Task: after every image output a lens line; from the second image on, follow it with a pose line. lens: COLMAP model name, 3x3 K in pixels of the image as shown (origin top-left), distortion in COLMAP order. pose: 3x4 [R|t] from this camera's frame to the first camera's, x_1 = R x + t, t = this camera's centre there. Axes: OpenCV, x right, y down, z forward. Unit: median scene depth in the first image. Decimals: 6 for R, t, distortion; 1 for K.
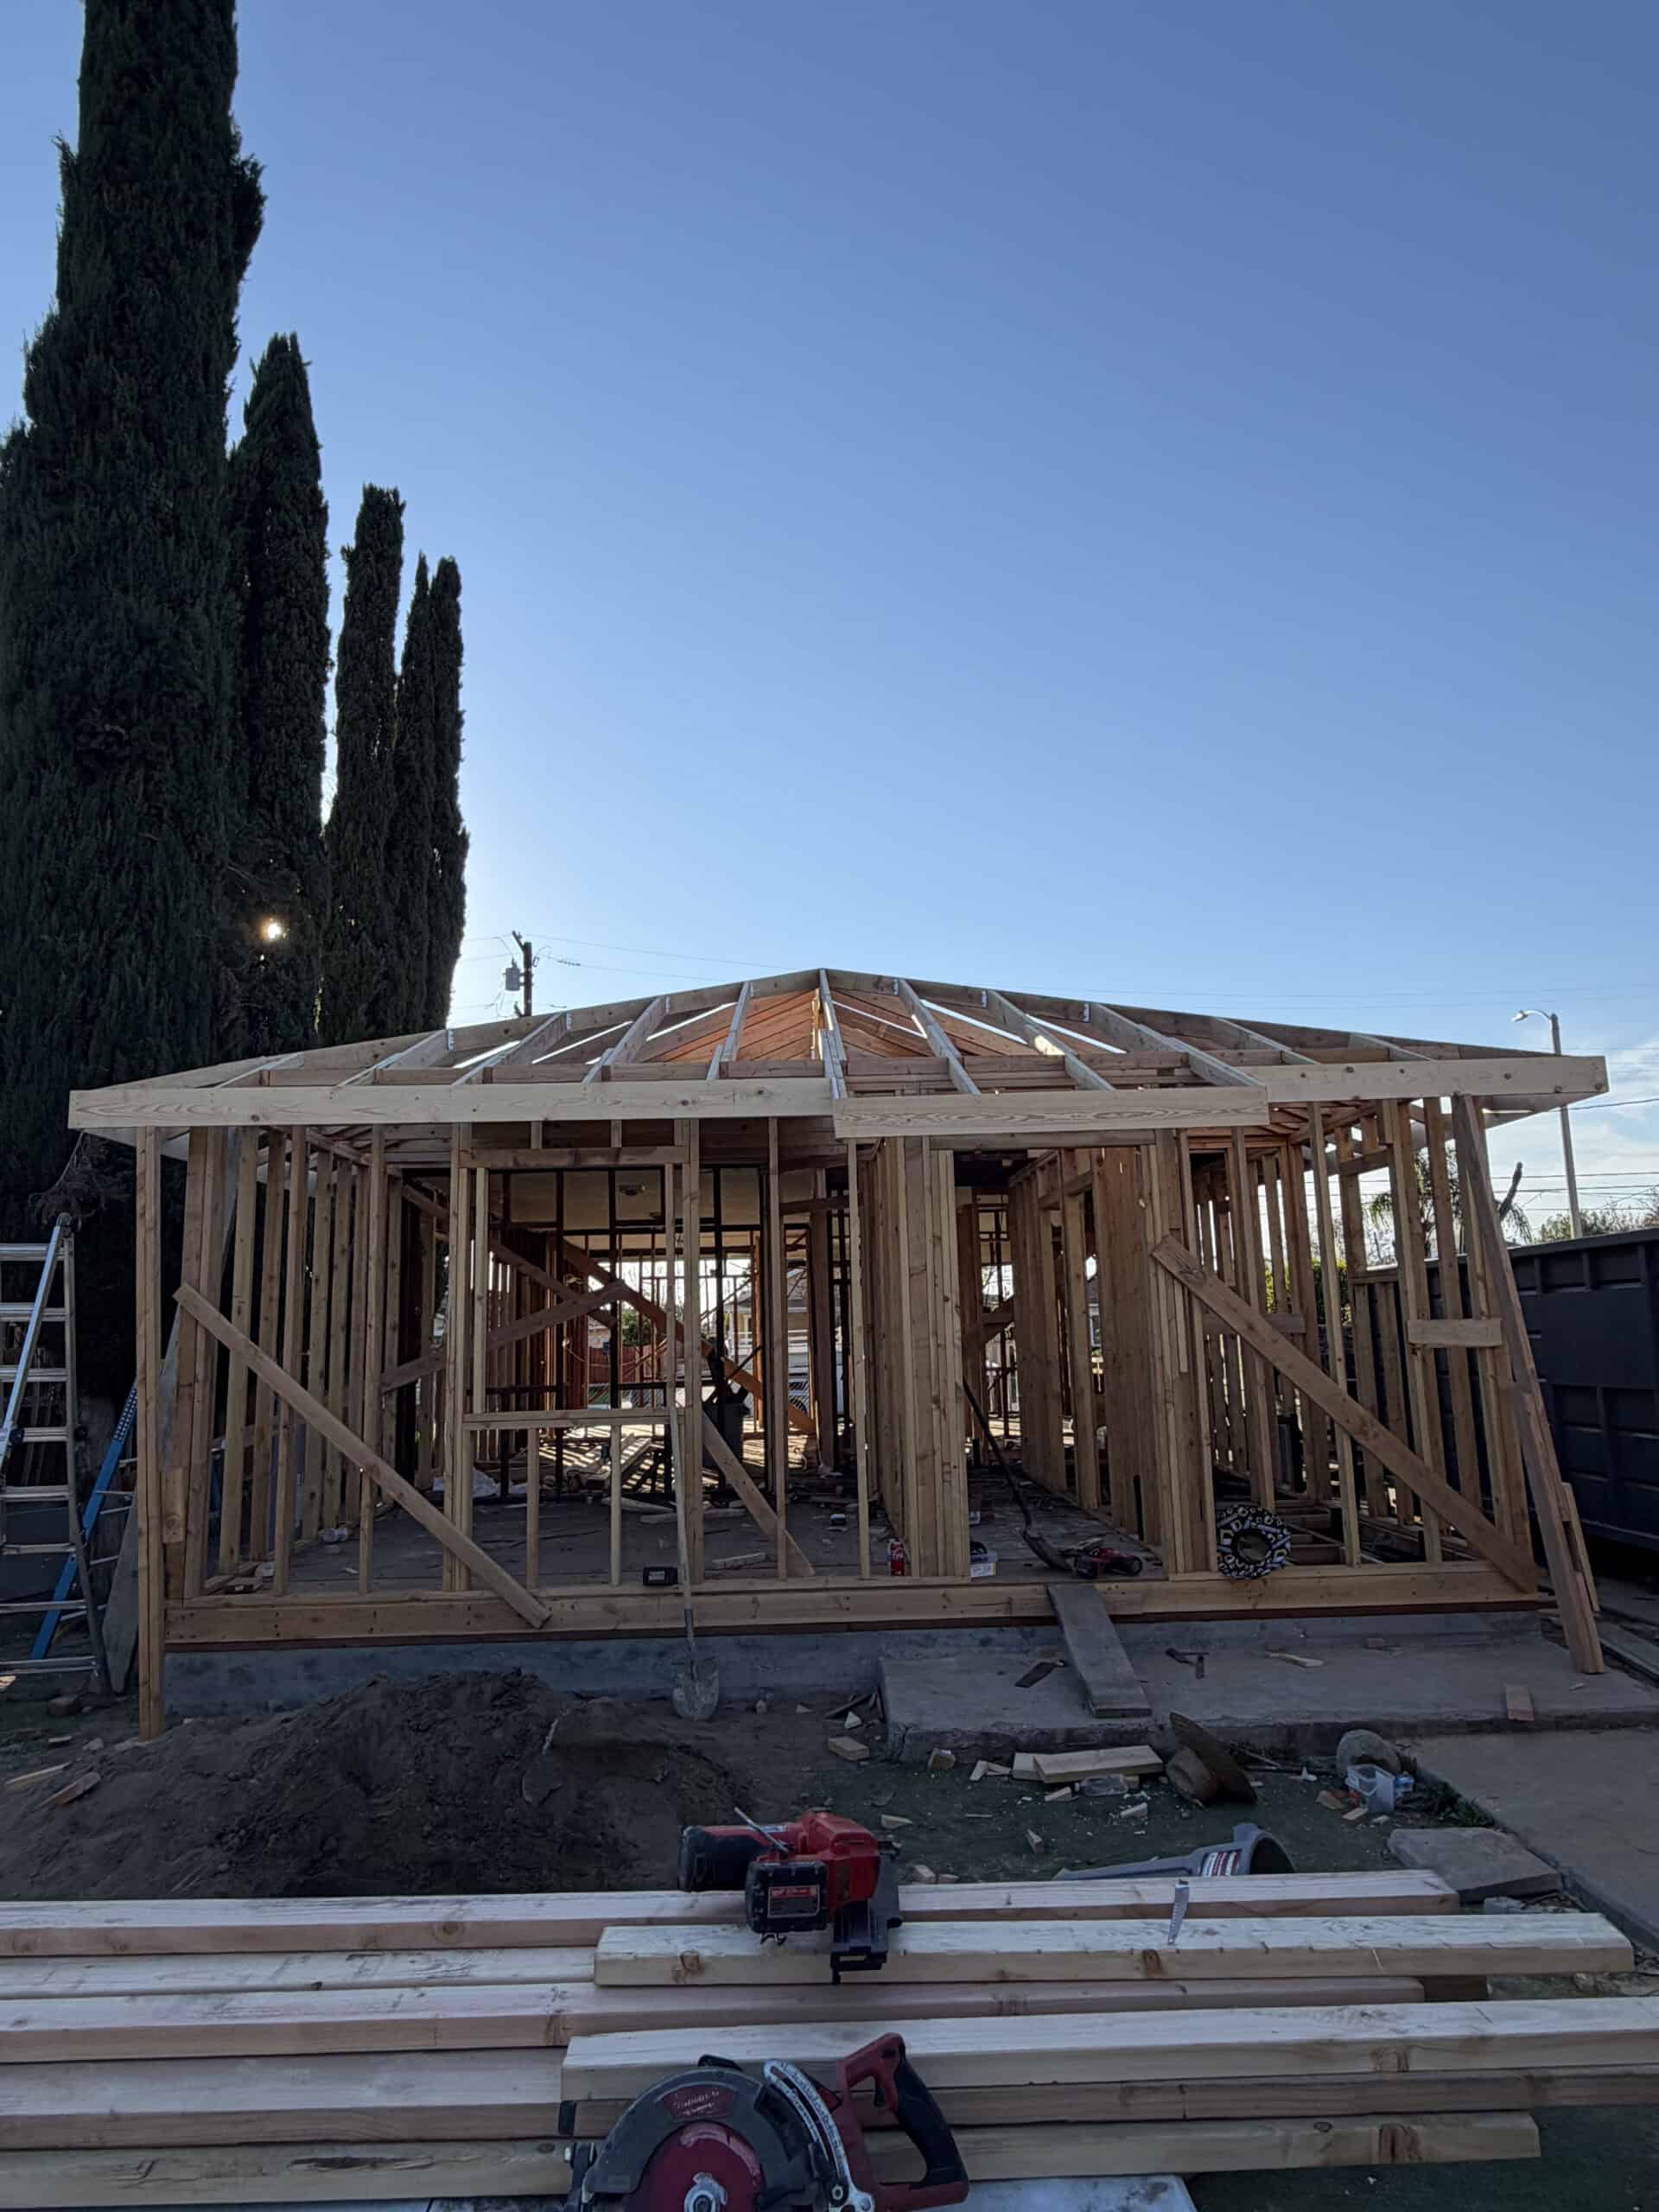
lens RADIAL K [[1289.9, 0, 829.5], [0, 1289.9, 1106.0], [0, 0, 1]] dist [-0.001082, 0.002289]
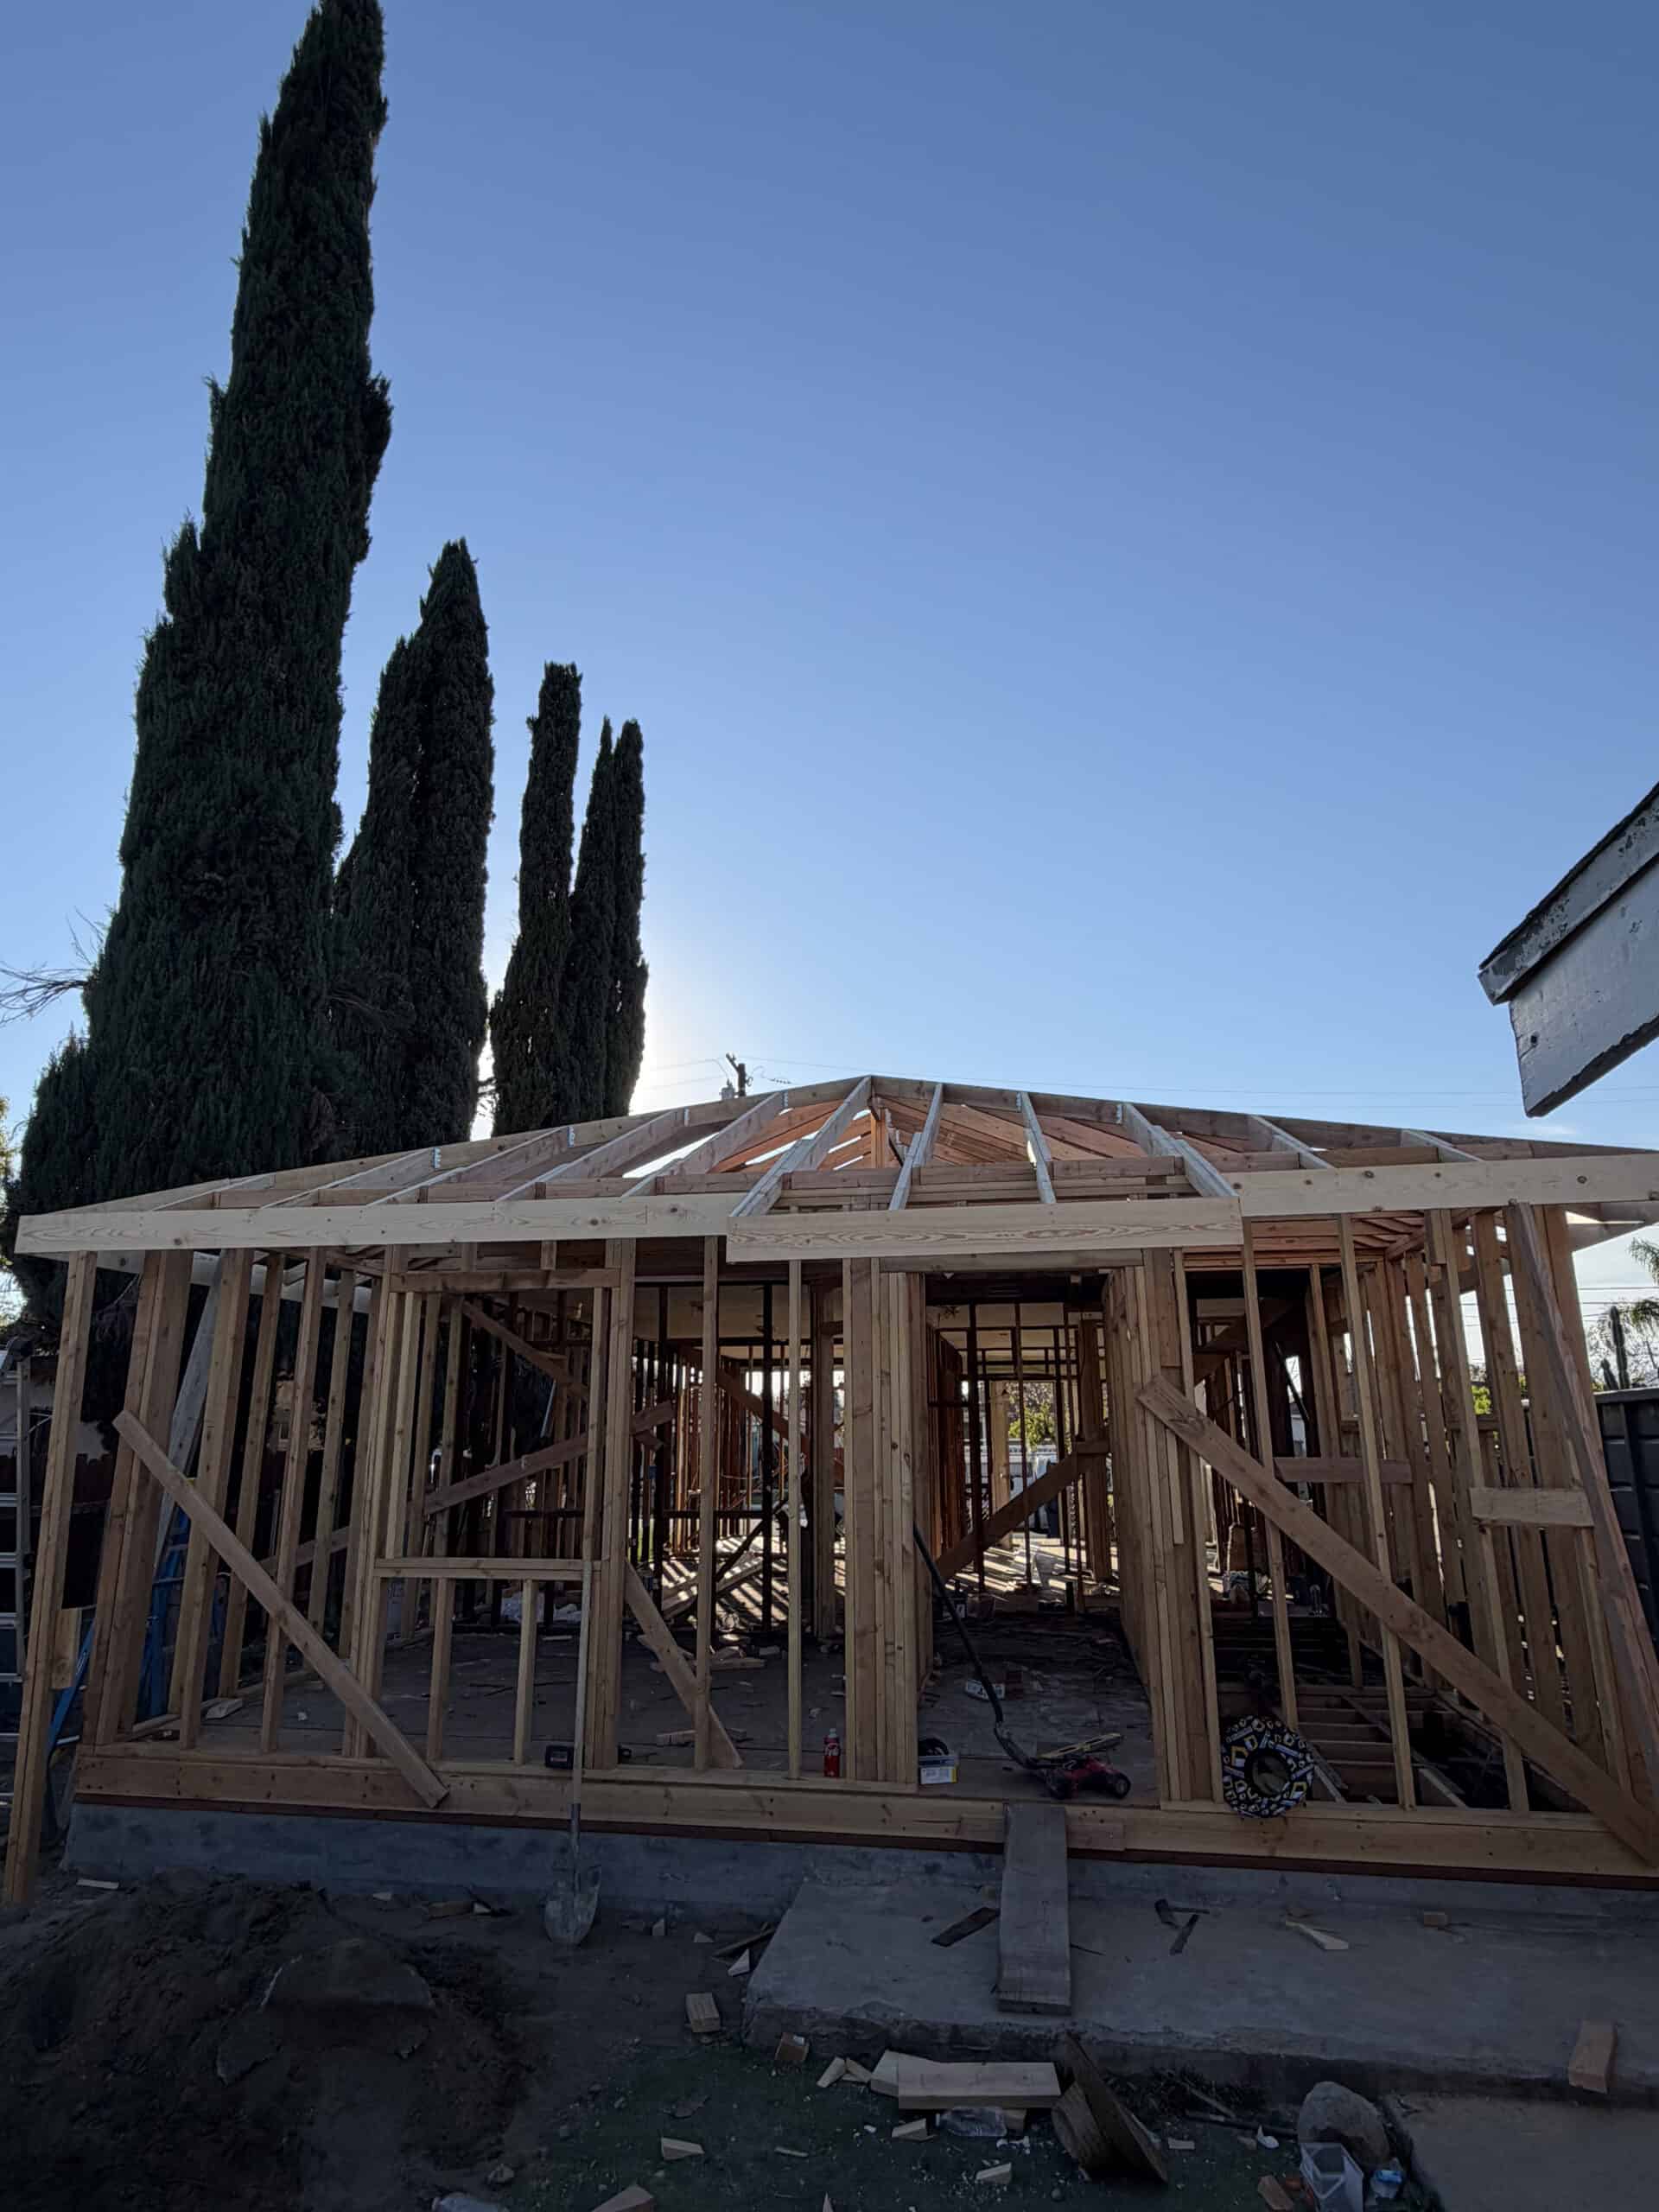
lens RADIAL K [[1209.4, 0, 829.5], [0, 1209.4, 1106.0], [0, 0, 1]] dist [-0.000744, 0.000743]
pose [[0.981103, -0.026789, -0.191624, 0.208047], [0.009832, 0.995992, -0.088899, -0.006367], [0.193237, 0.085335, 0.977434, 0.172563]]
